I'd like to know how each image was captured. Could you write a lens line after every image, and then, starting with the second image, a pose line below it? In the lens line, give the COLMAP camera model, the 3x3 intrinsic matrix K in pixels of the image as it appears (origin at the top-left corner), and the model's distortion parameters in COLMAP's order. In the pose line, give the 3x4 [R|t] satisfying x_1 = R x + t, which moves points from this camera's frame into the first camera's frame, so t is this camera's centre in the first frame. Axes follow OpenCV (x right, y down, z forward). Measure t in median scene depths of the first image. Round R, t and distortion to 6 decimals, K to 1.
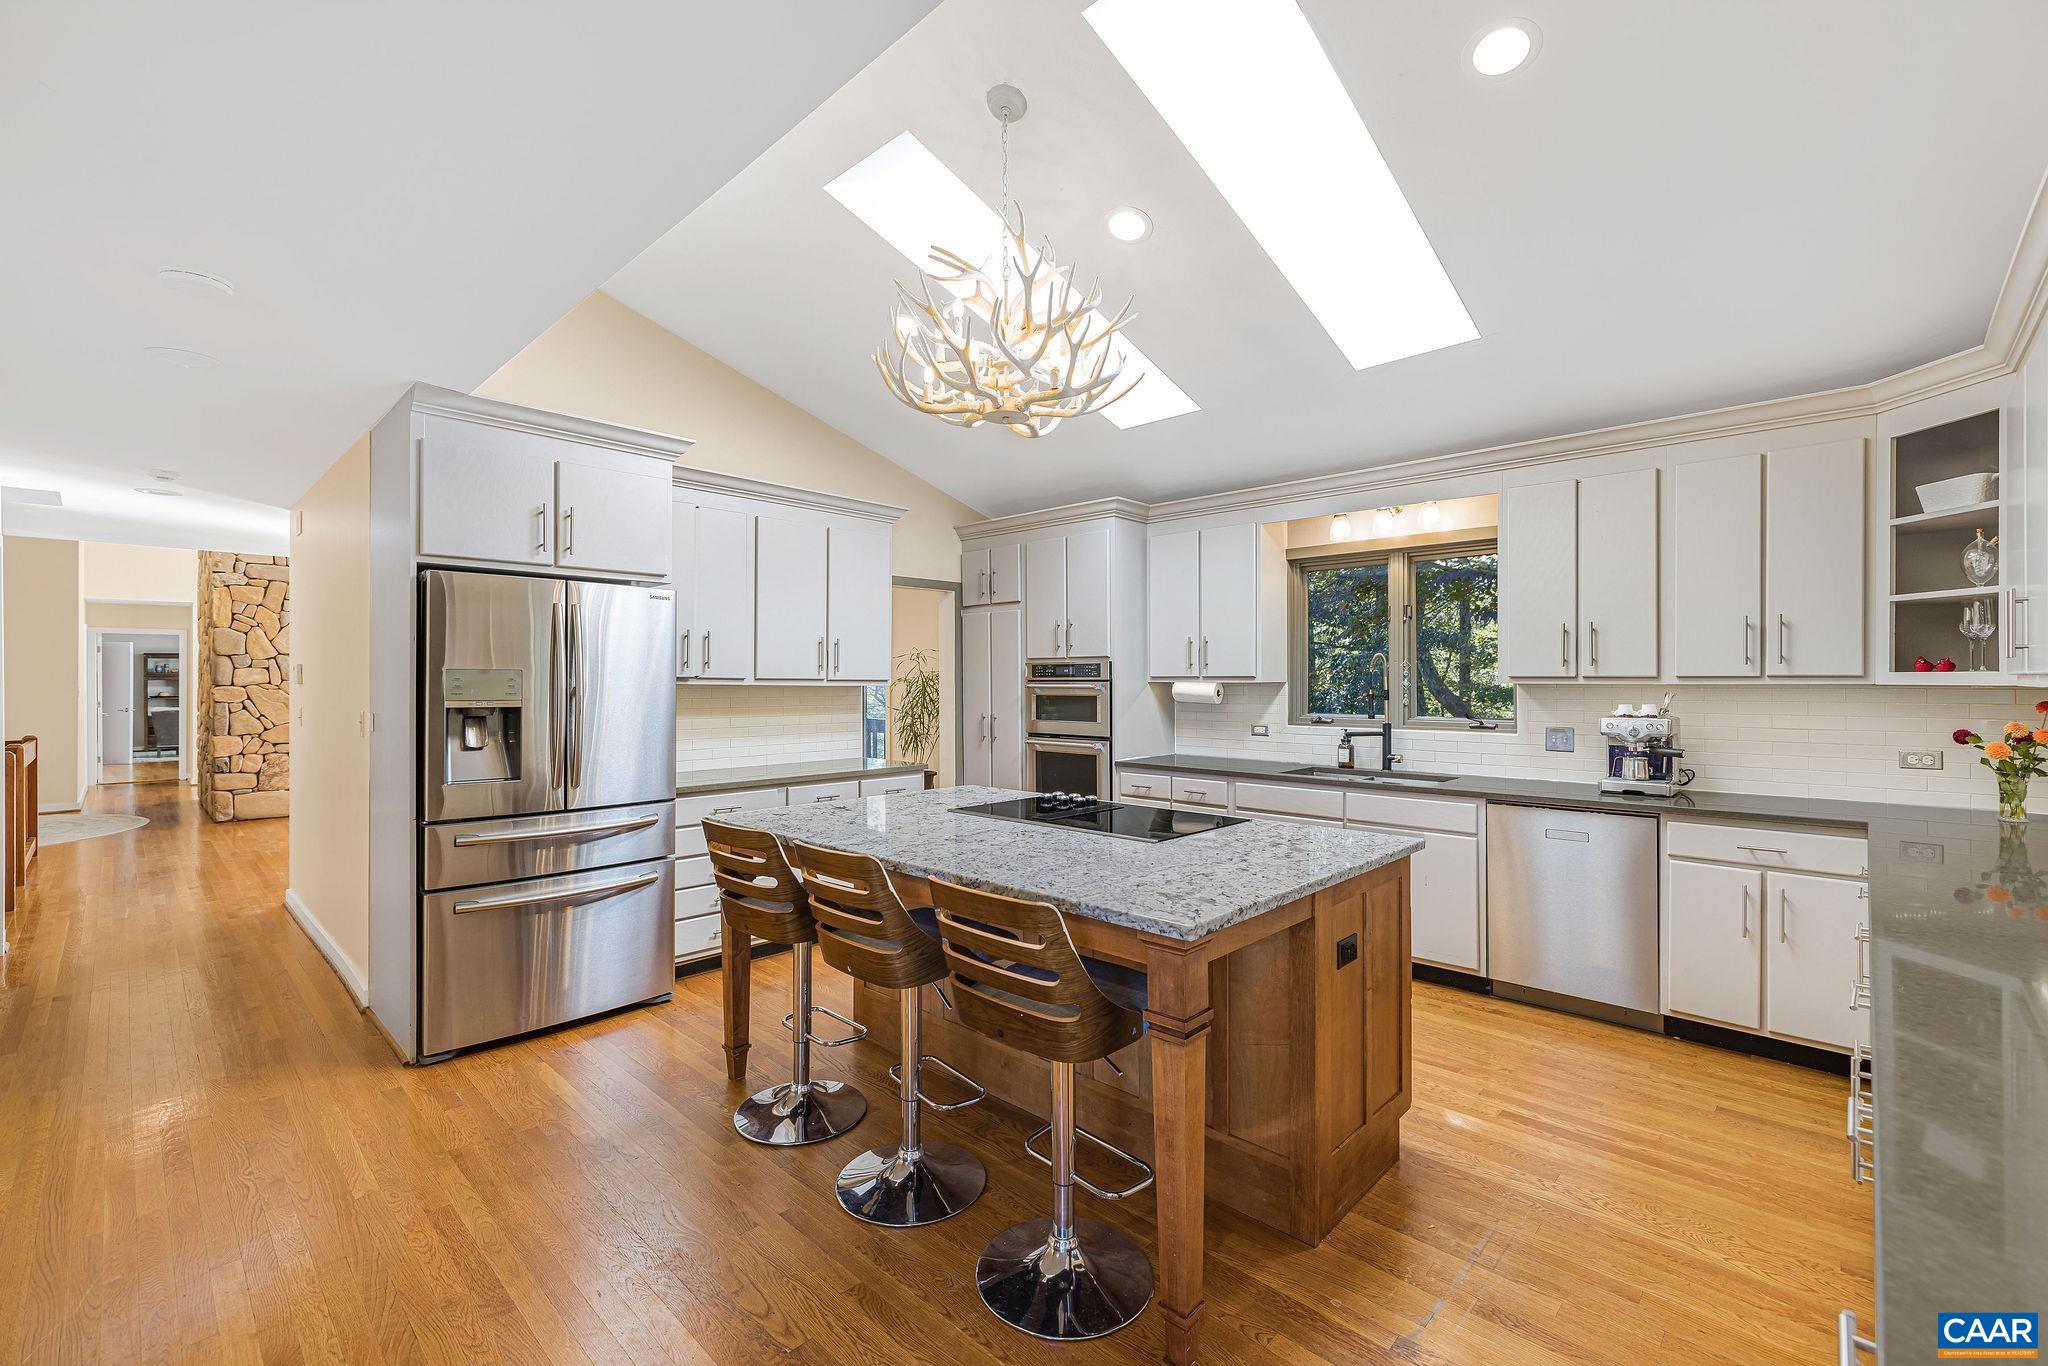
lens RADIAL K [[859.4, 0, 1019.6], [0, 859.4, 683.6], [0, 0, 1]] dist [-0.000909, 0.000969]
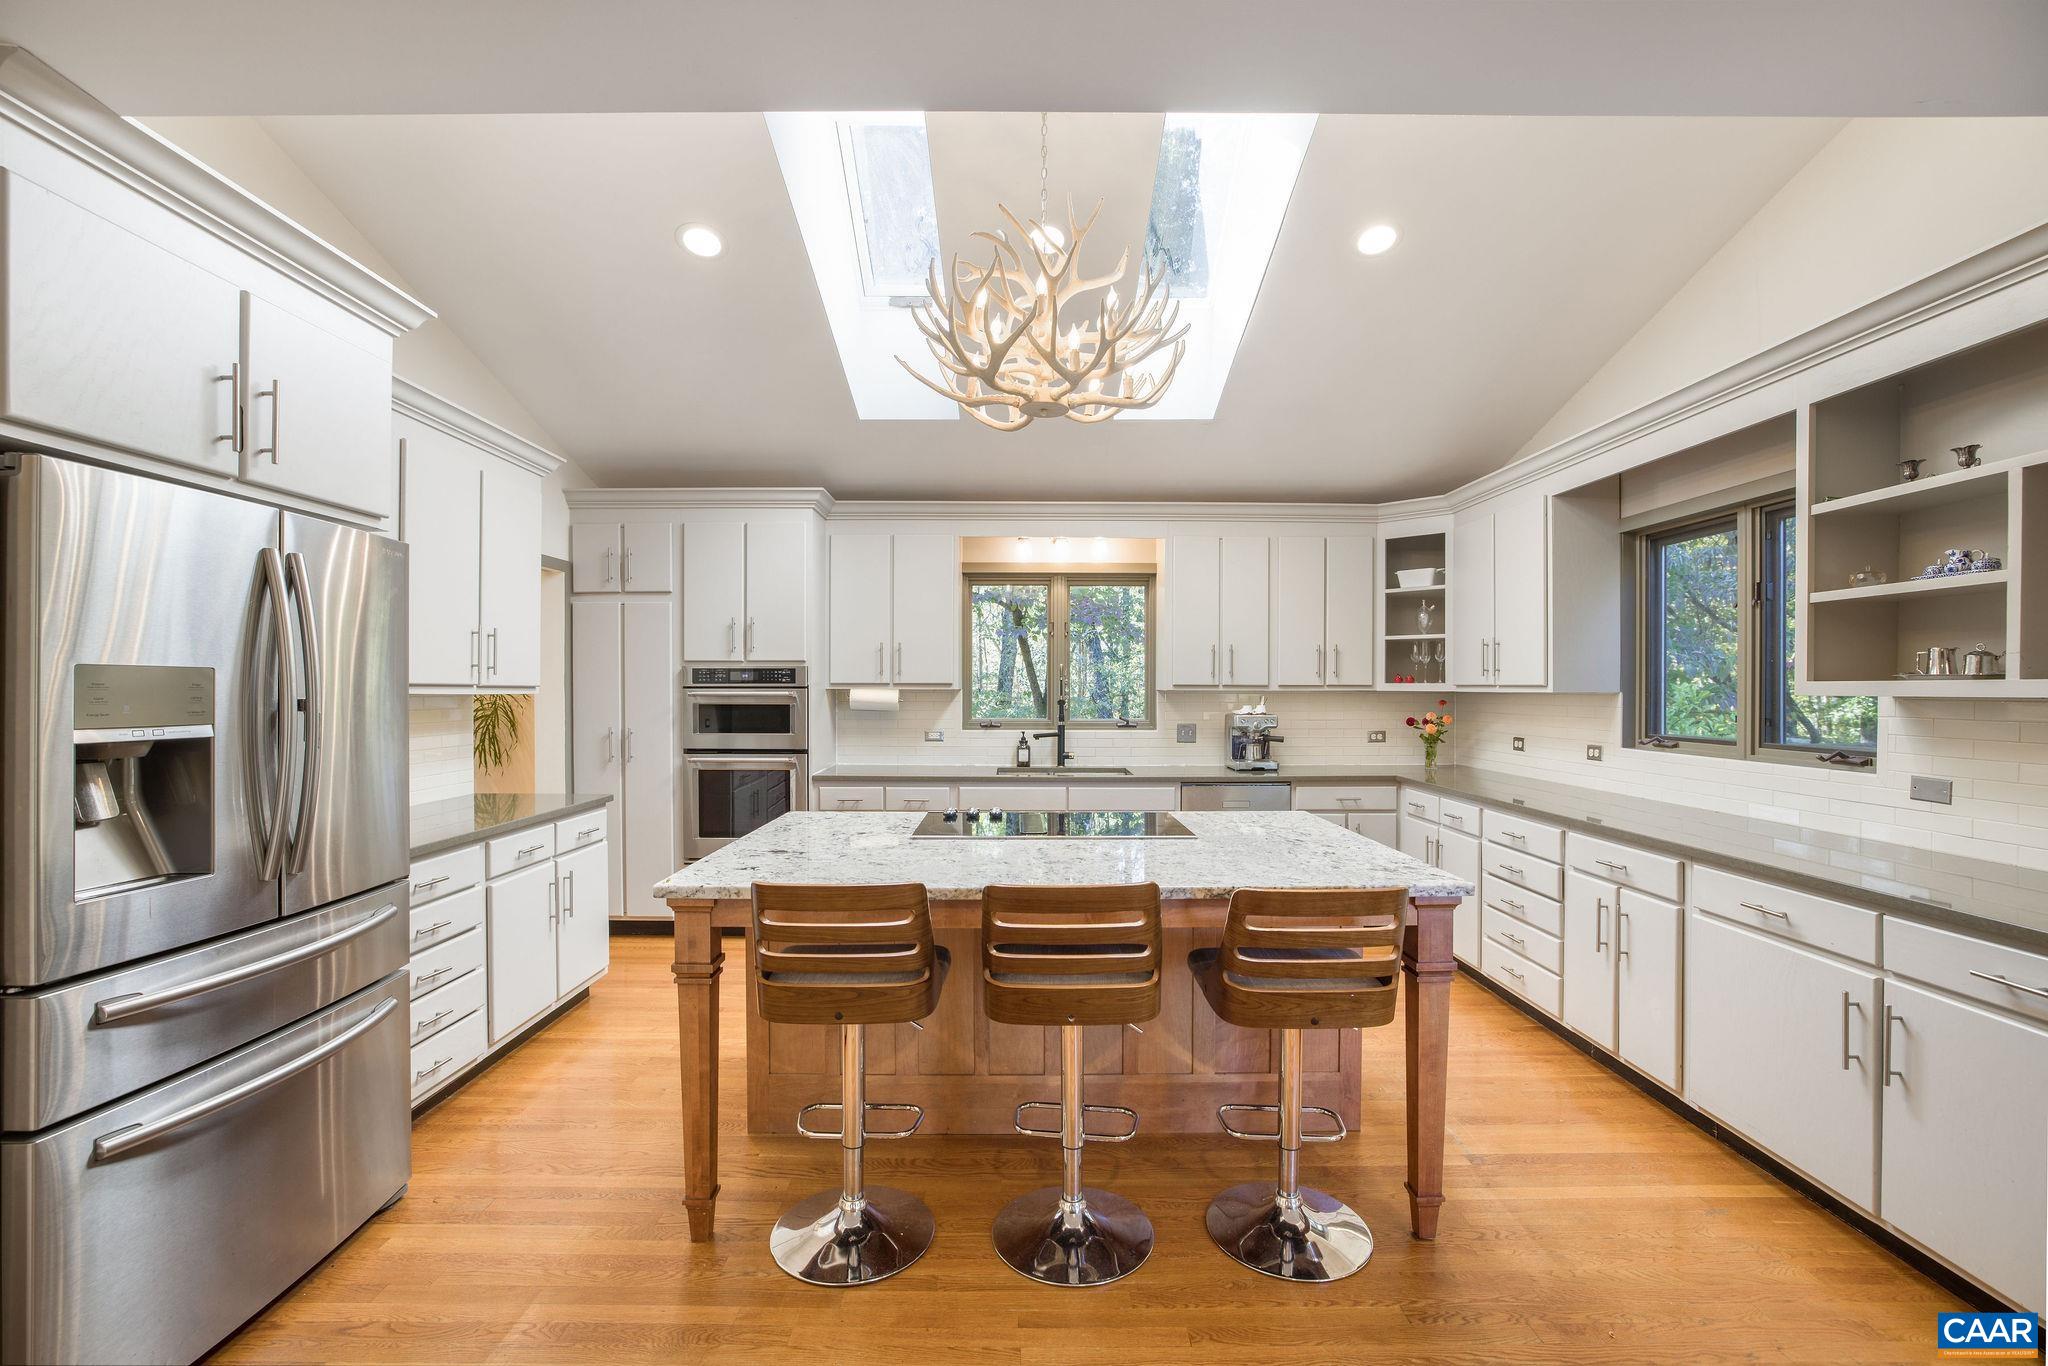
lens RADIAL K [[884.2, 0, 1024.0], [0, 884.2, 683.0], [0, 0, 1]] dist [-0.021644, 0.000118]
pose [[0.718928, 0.004811, 0.695068, -0.421153], [0.000984, 0.999968, -0.007938, -0.000567], [-0.695084, 0.006391, 0.718900, 0.185764]]
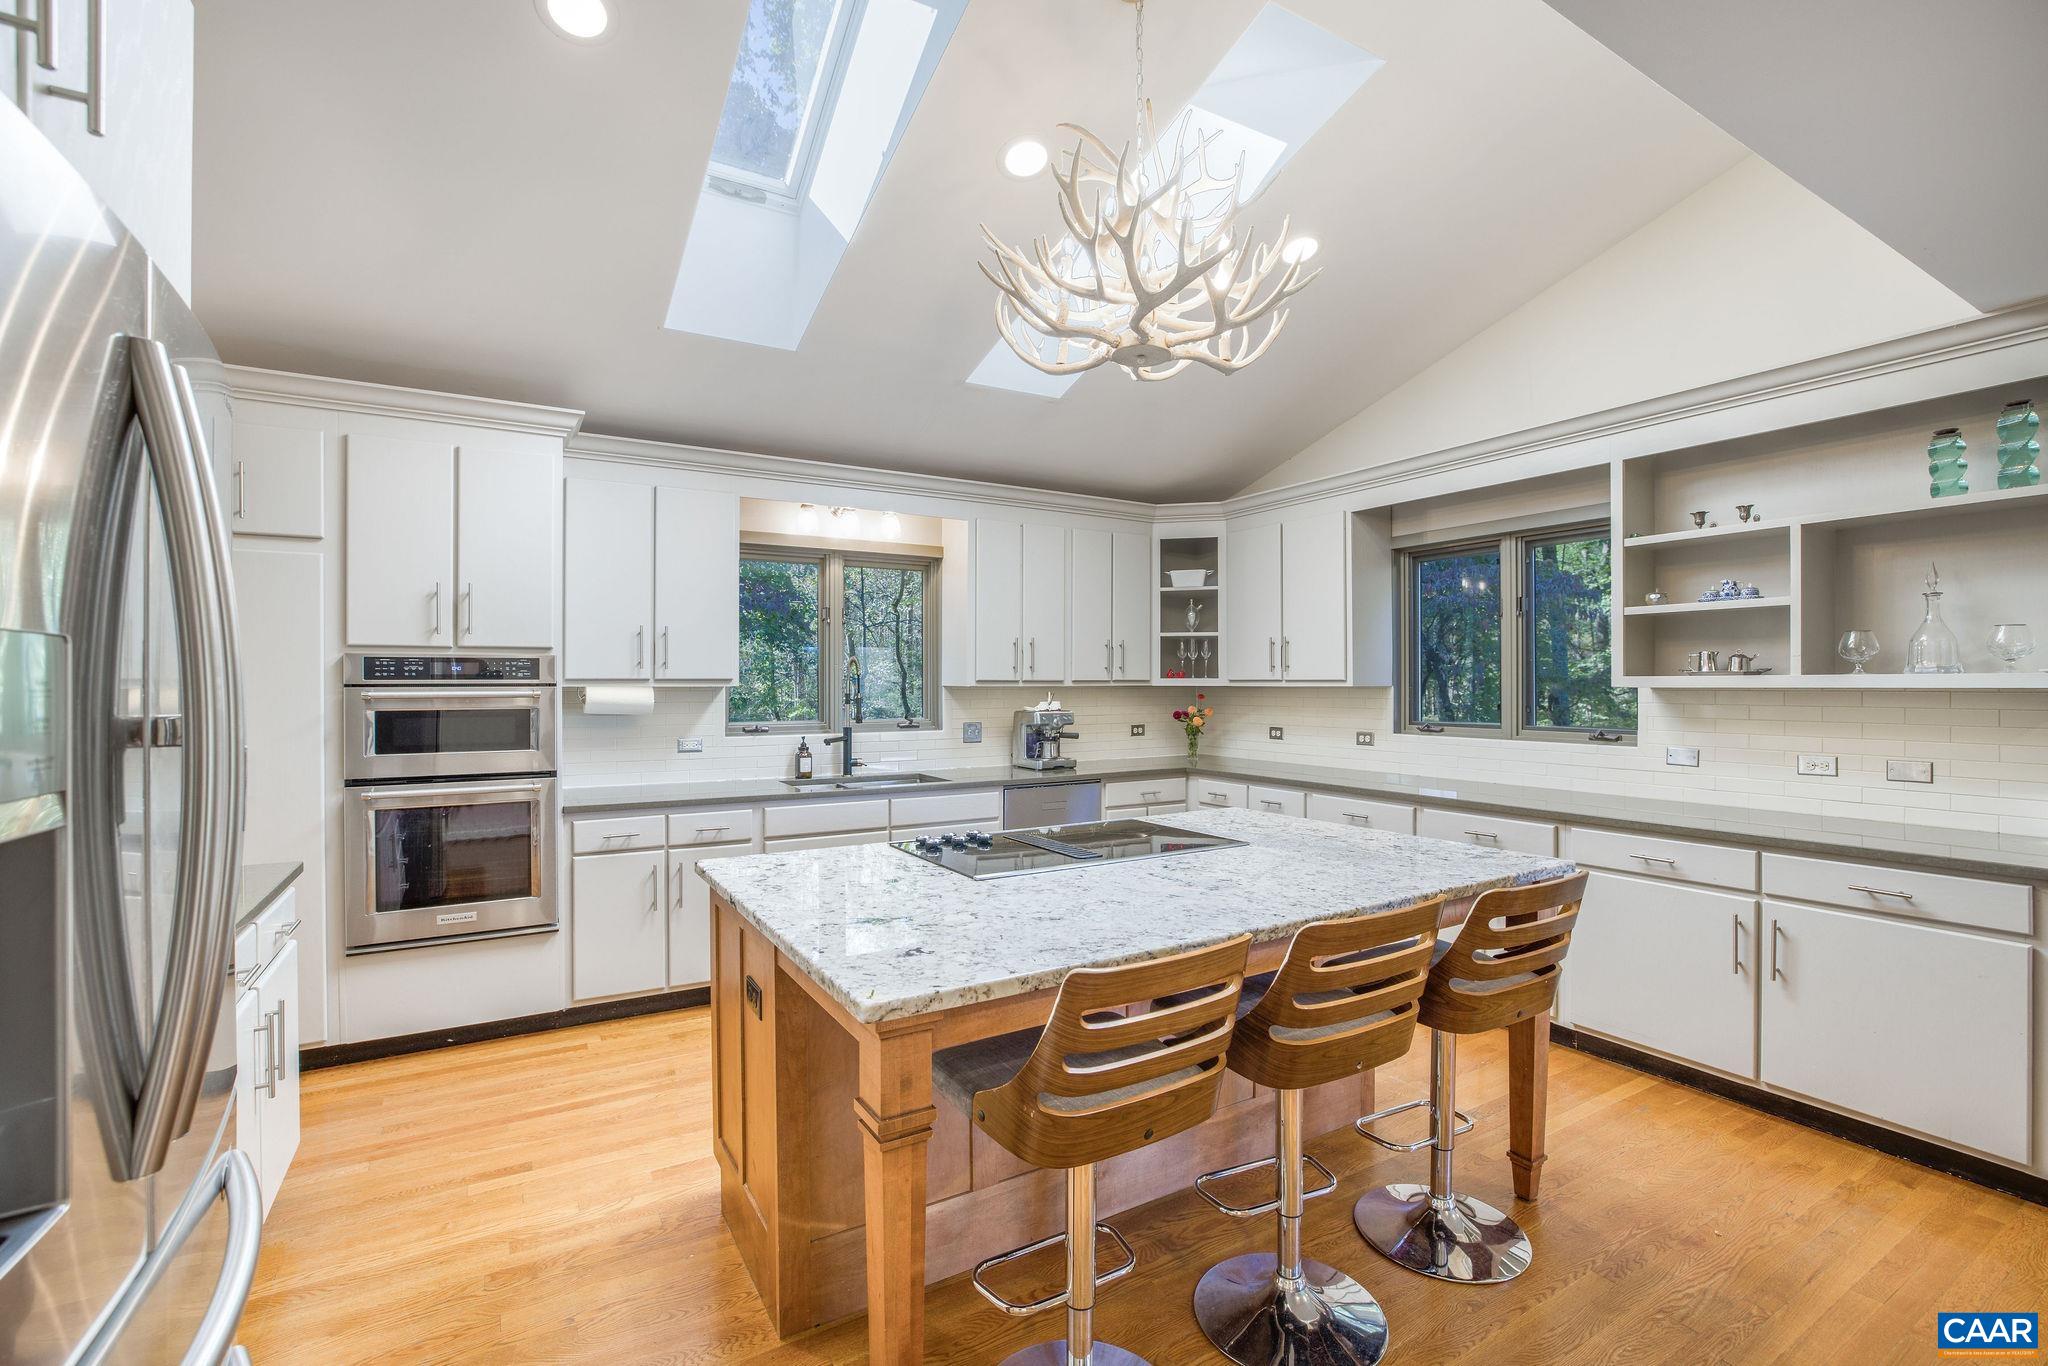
lens RADIAL K [[908.5, 0, 1023.6], [0, 908.5, 675.2], [0, 0, 1]] dist [-0.037780, 0.000185]
pose [[0.268745, 0.007611, 0.963181, -0.510299], [0.005788, 0.999938, -0.009516, -0.002564], [-0.963194, 0.008132, 0.268685, 0.520614]]
